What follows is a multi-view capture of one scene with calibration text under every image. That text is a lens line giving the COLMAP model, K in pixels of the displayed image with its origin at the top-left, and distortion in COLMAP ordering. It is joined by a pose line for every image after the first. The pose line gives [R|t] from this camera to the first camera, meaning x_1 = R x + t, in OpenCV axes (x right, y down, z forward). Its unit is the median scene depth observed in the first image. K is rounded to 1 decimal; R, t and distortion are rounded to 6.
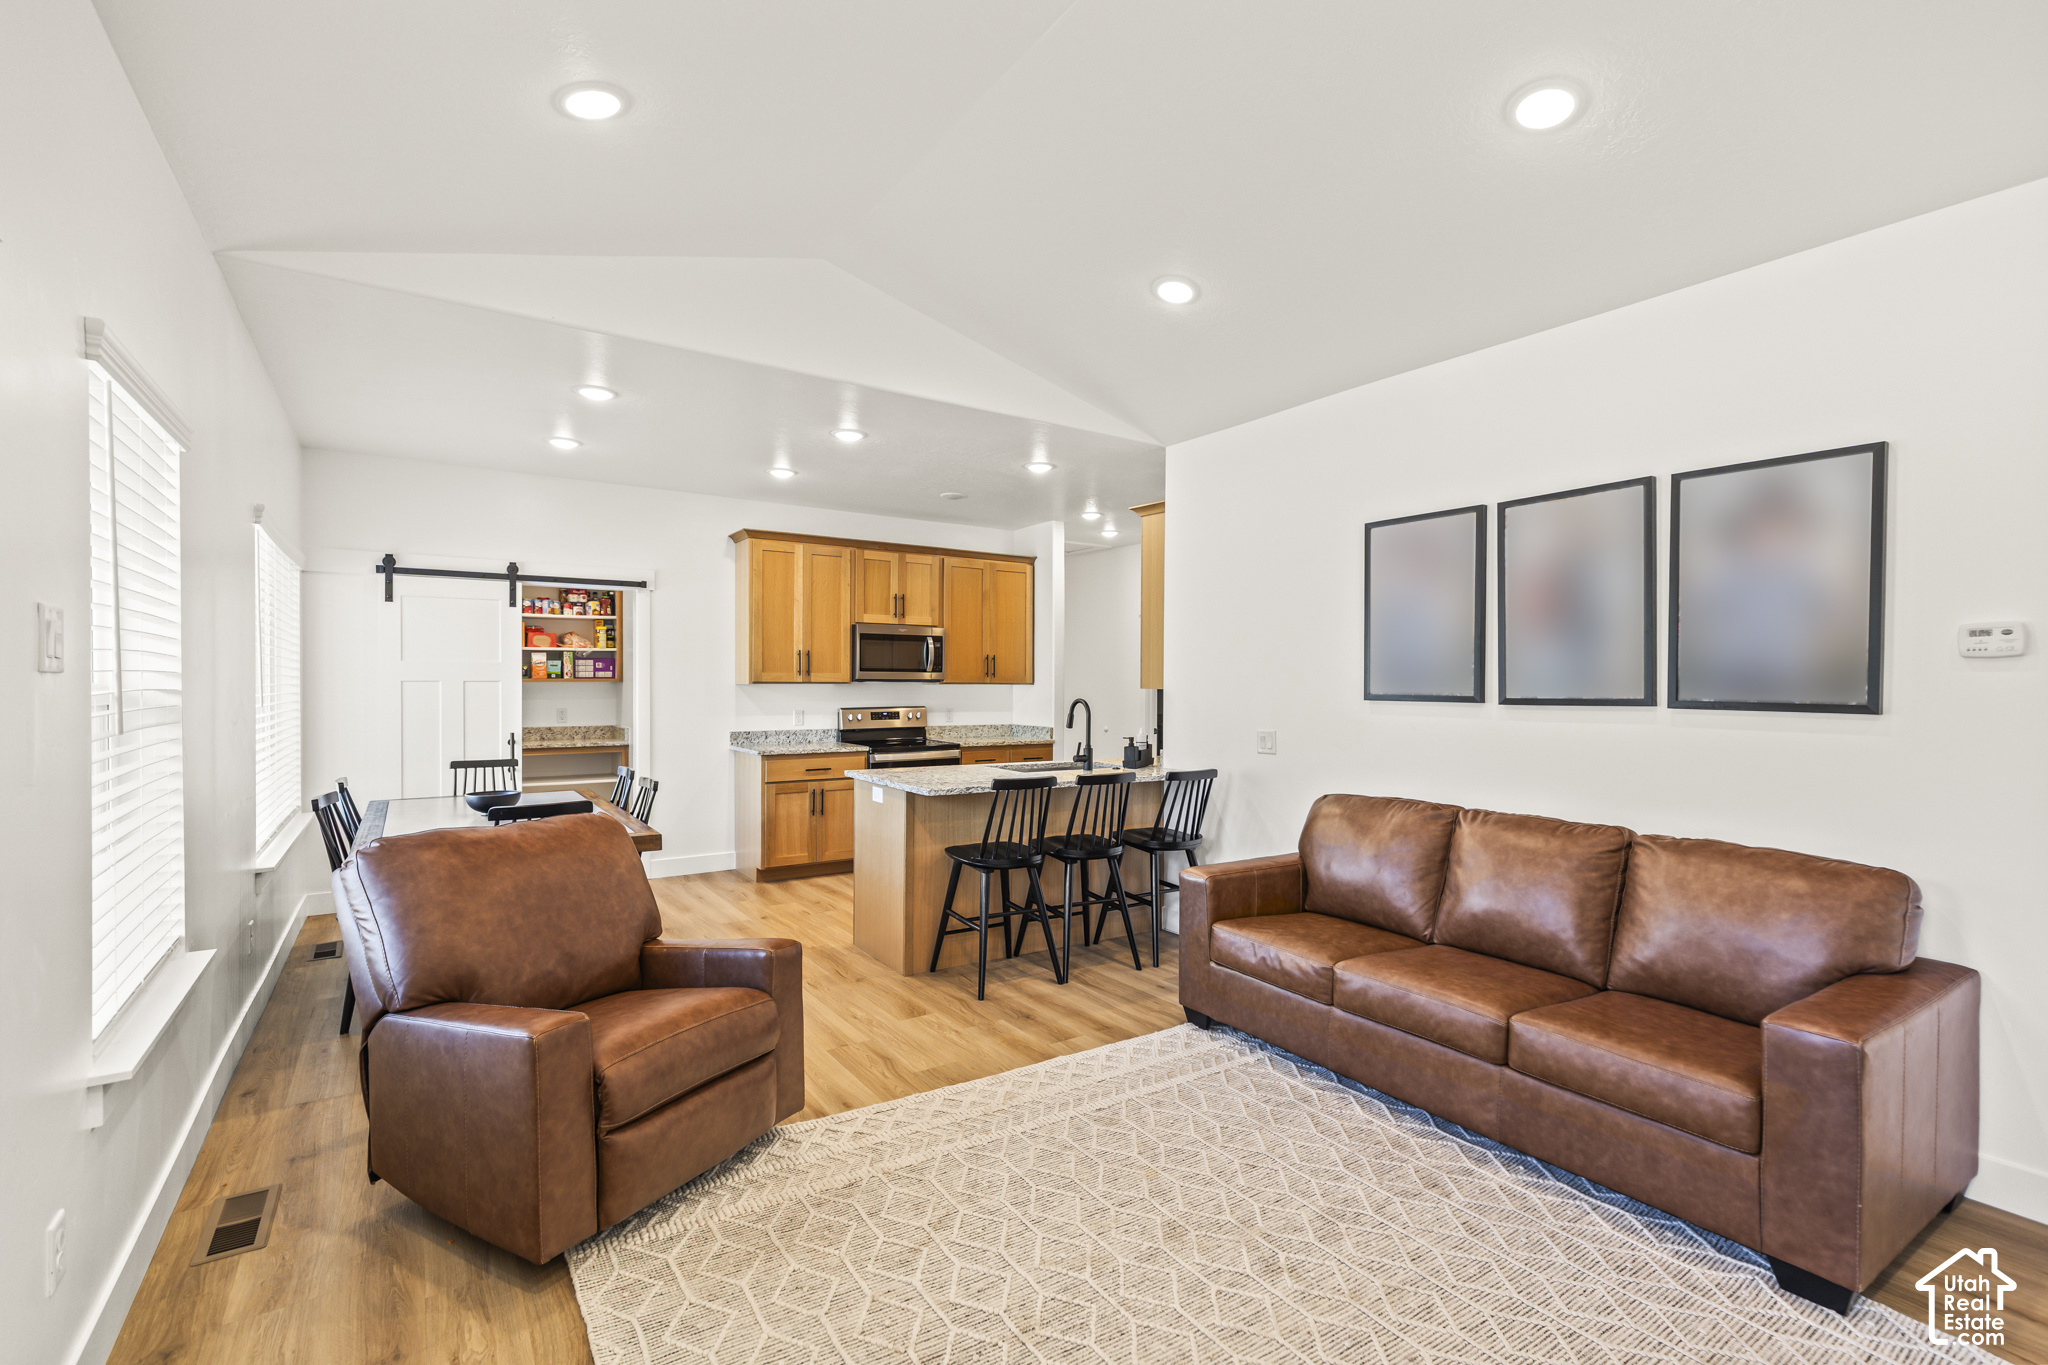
lens RADIAL K [[929.8, 0, 1018.1], [0, 929.8, 682.6], [0, 0, 1]] dist [0.005140, -0.001665]
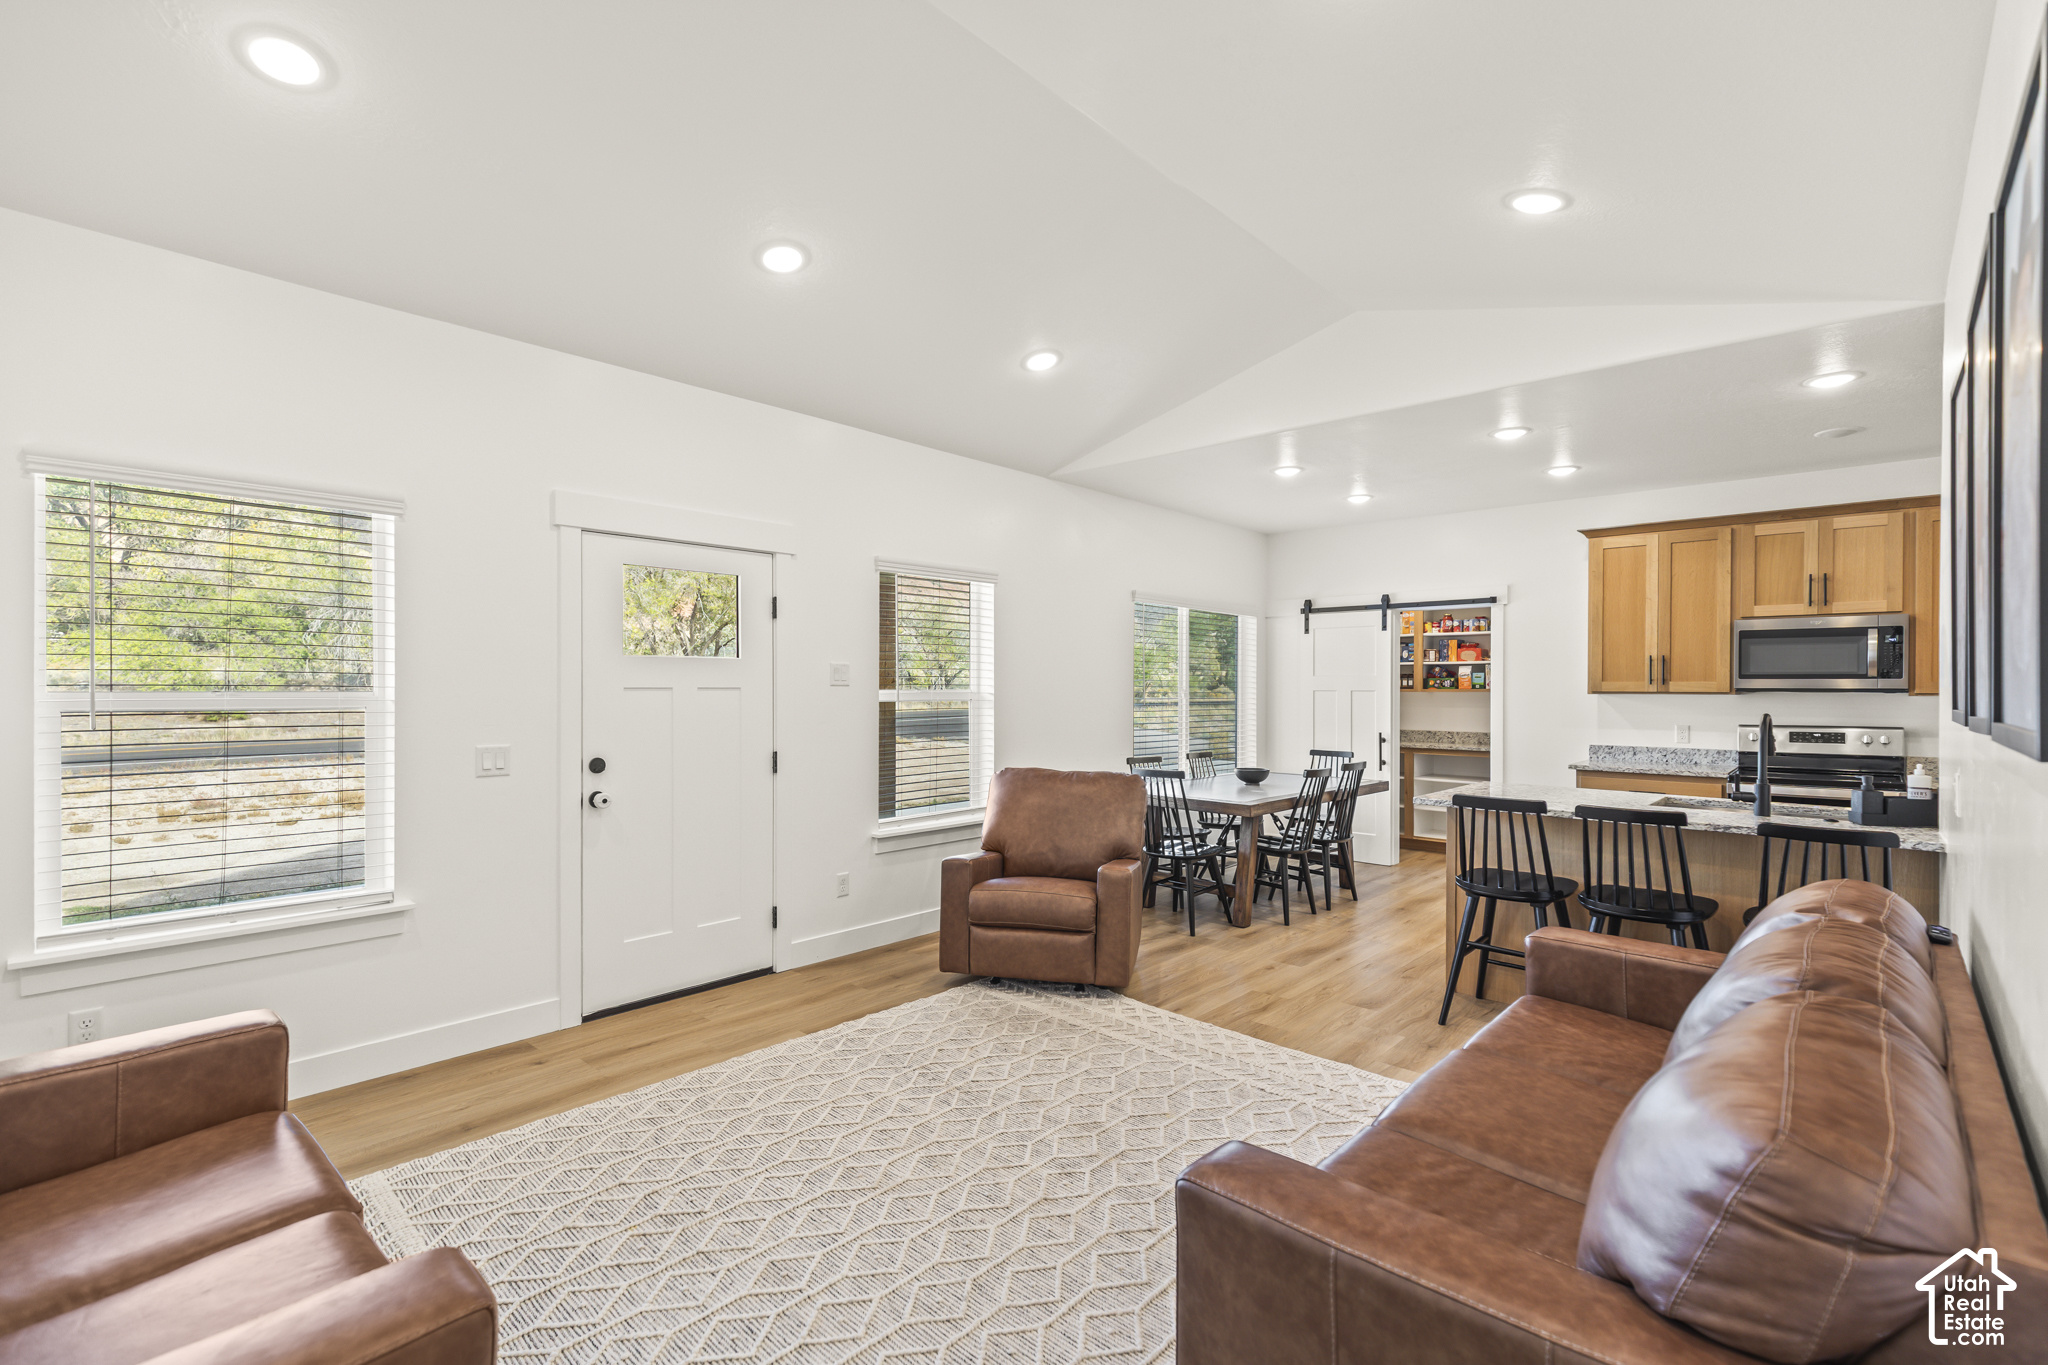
lens RADIAL K [[929.8, 0, 1018.1], [0, 929.8, 689.7], [0, 0, 1]] dist [0.005140, -0.001665]
pose [[0.228151, -0.002113, -0.973624, 0.496183], [-0.004137, 0.999987, -0.003140, 0.002575], [0.973617, 0.004744, 0.228139, 0.225778]]
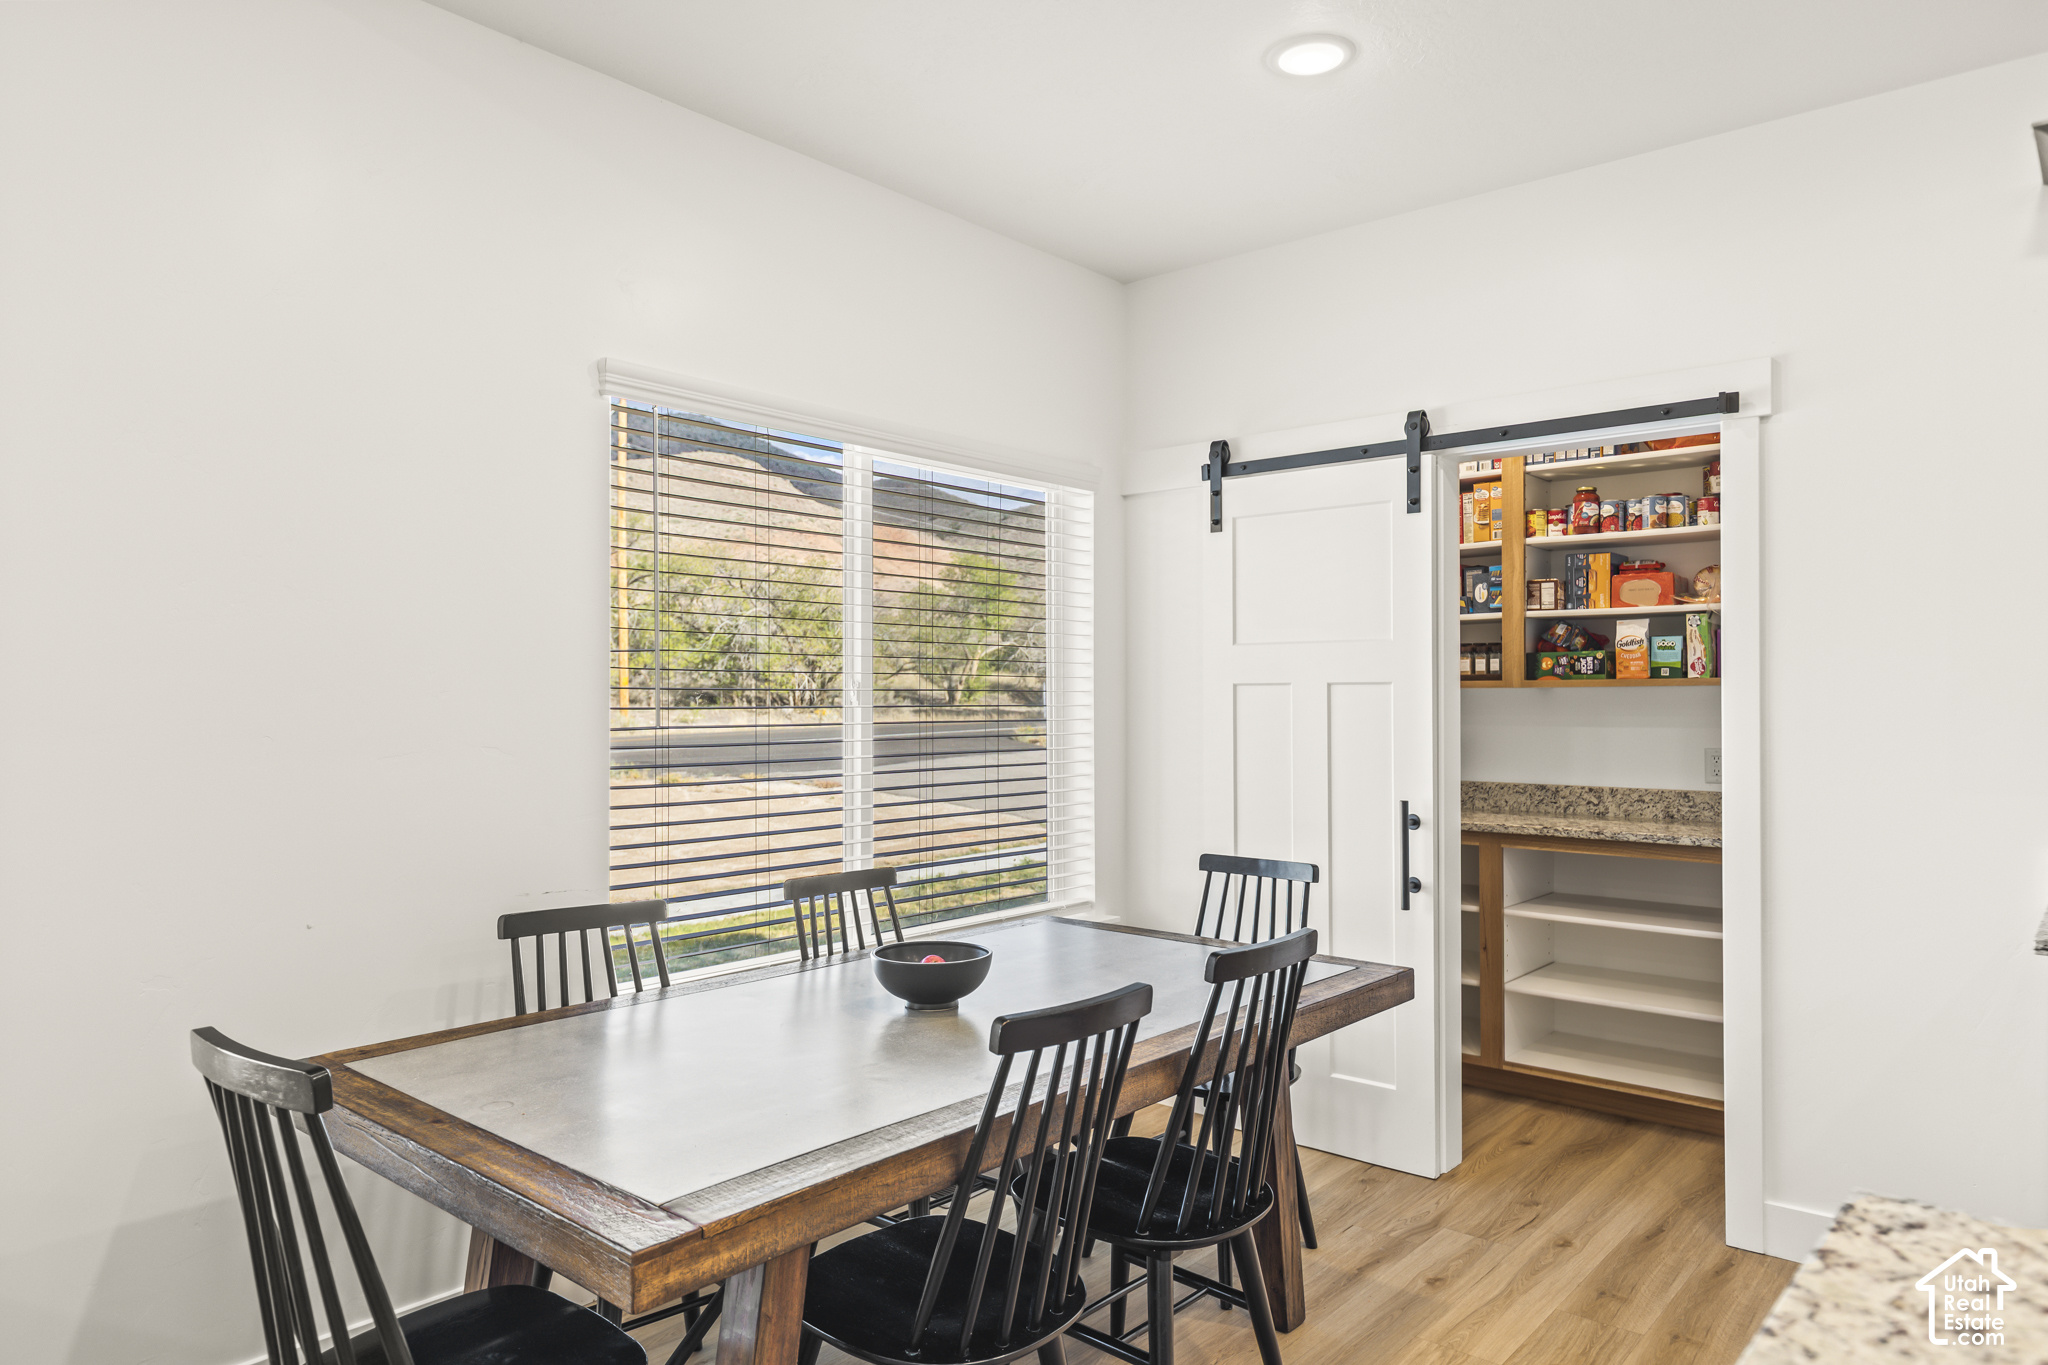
lens RADIAL K [[1331.9, 0, 1023.3], [0, 1331.9, 700.5], [0, 0, 1]] dist [0.003116, -0.000062]
pose [[0.269335, -0.000794, -0.963046, 0.007073], [0.000768, 1.000000, -0.000609, 0.006135], [0.963046, -0.000575, 0.269335, 0.597569]]
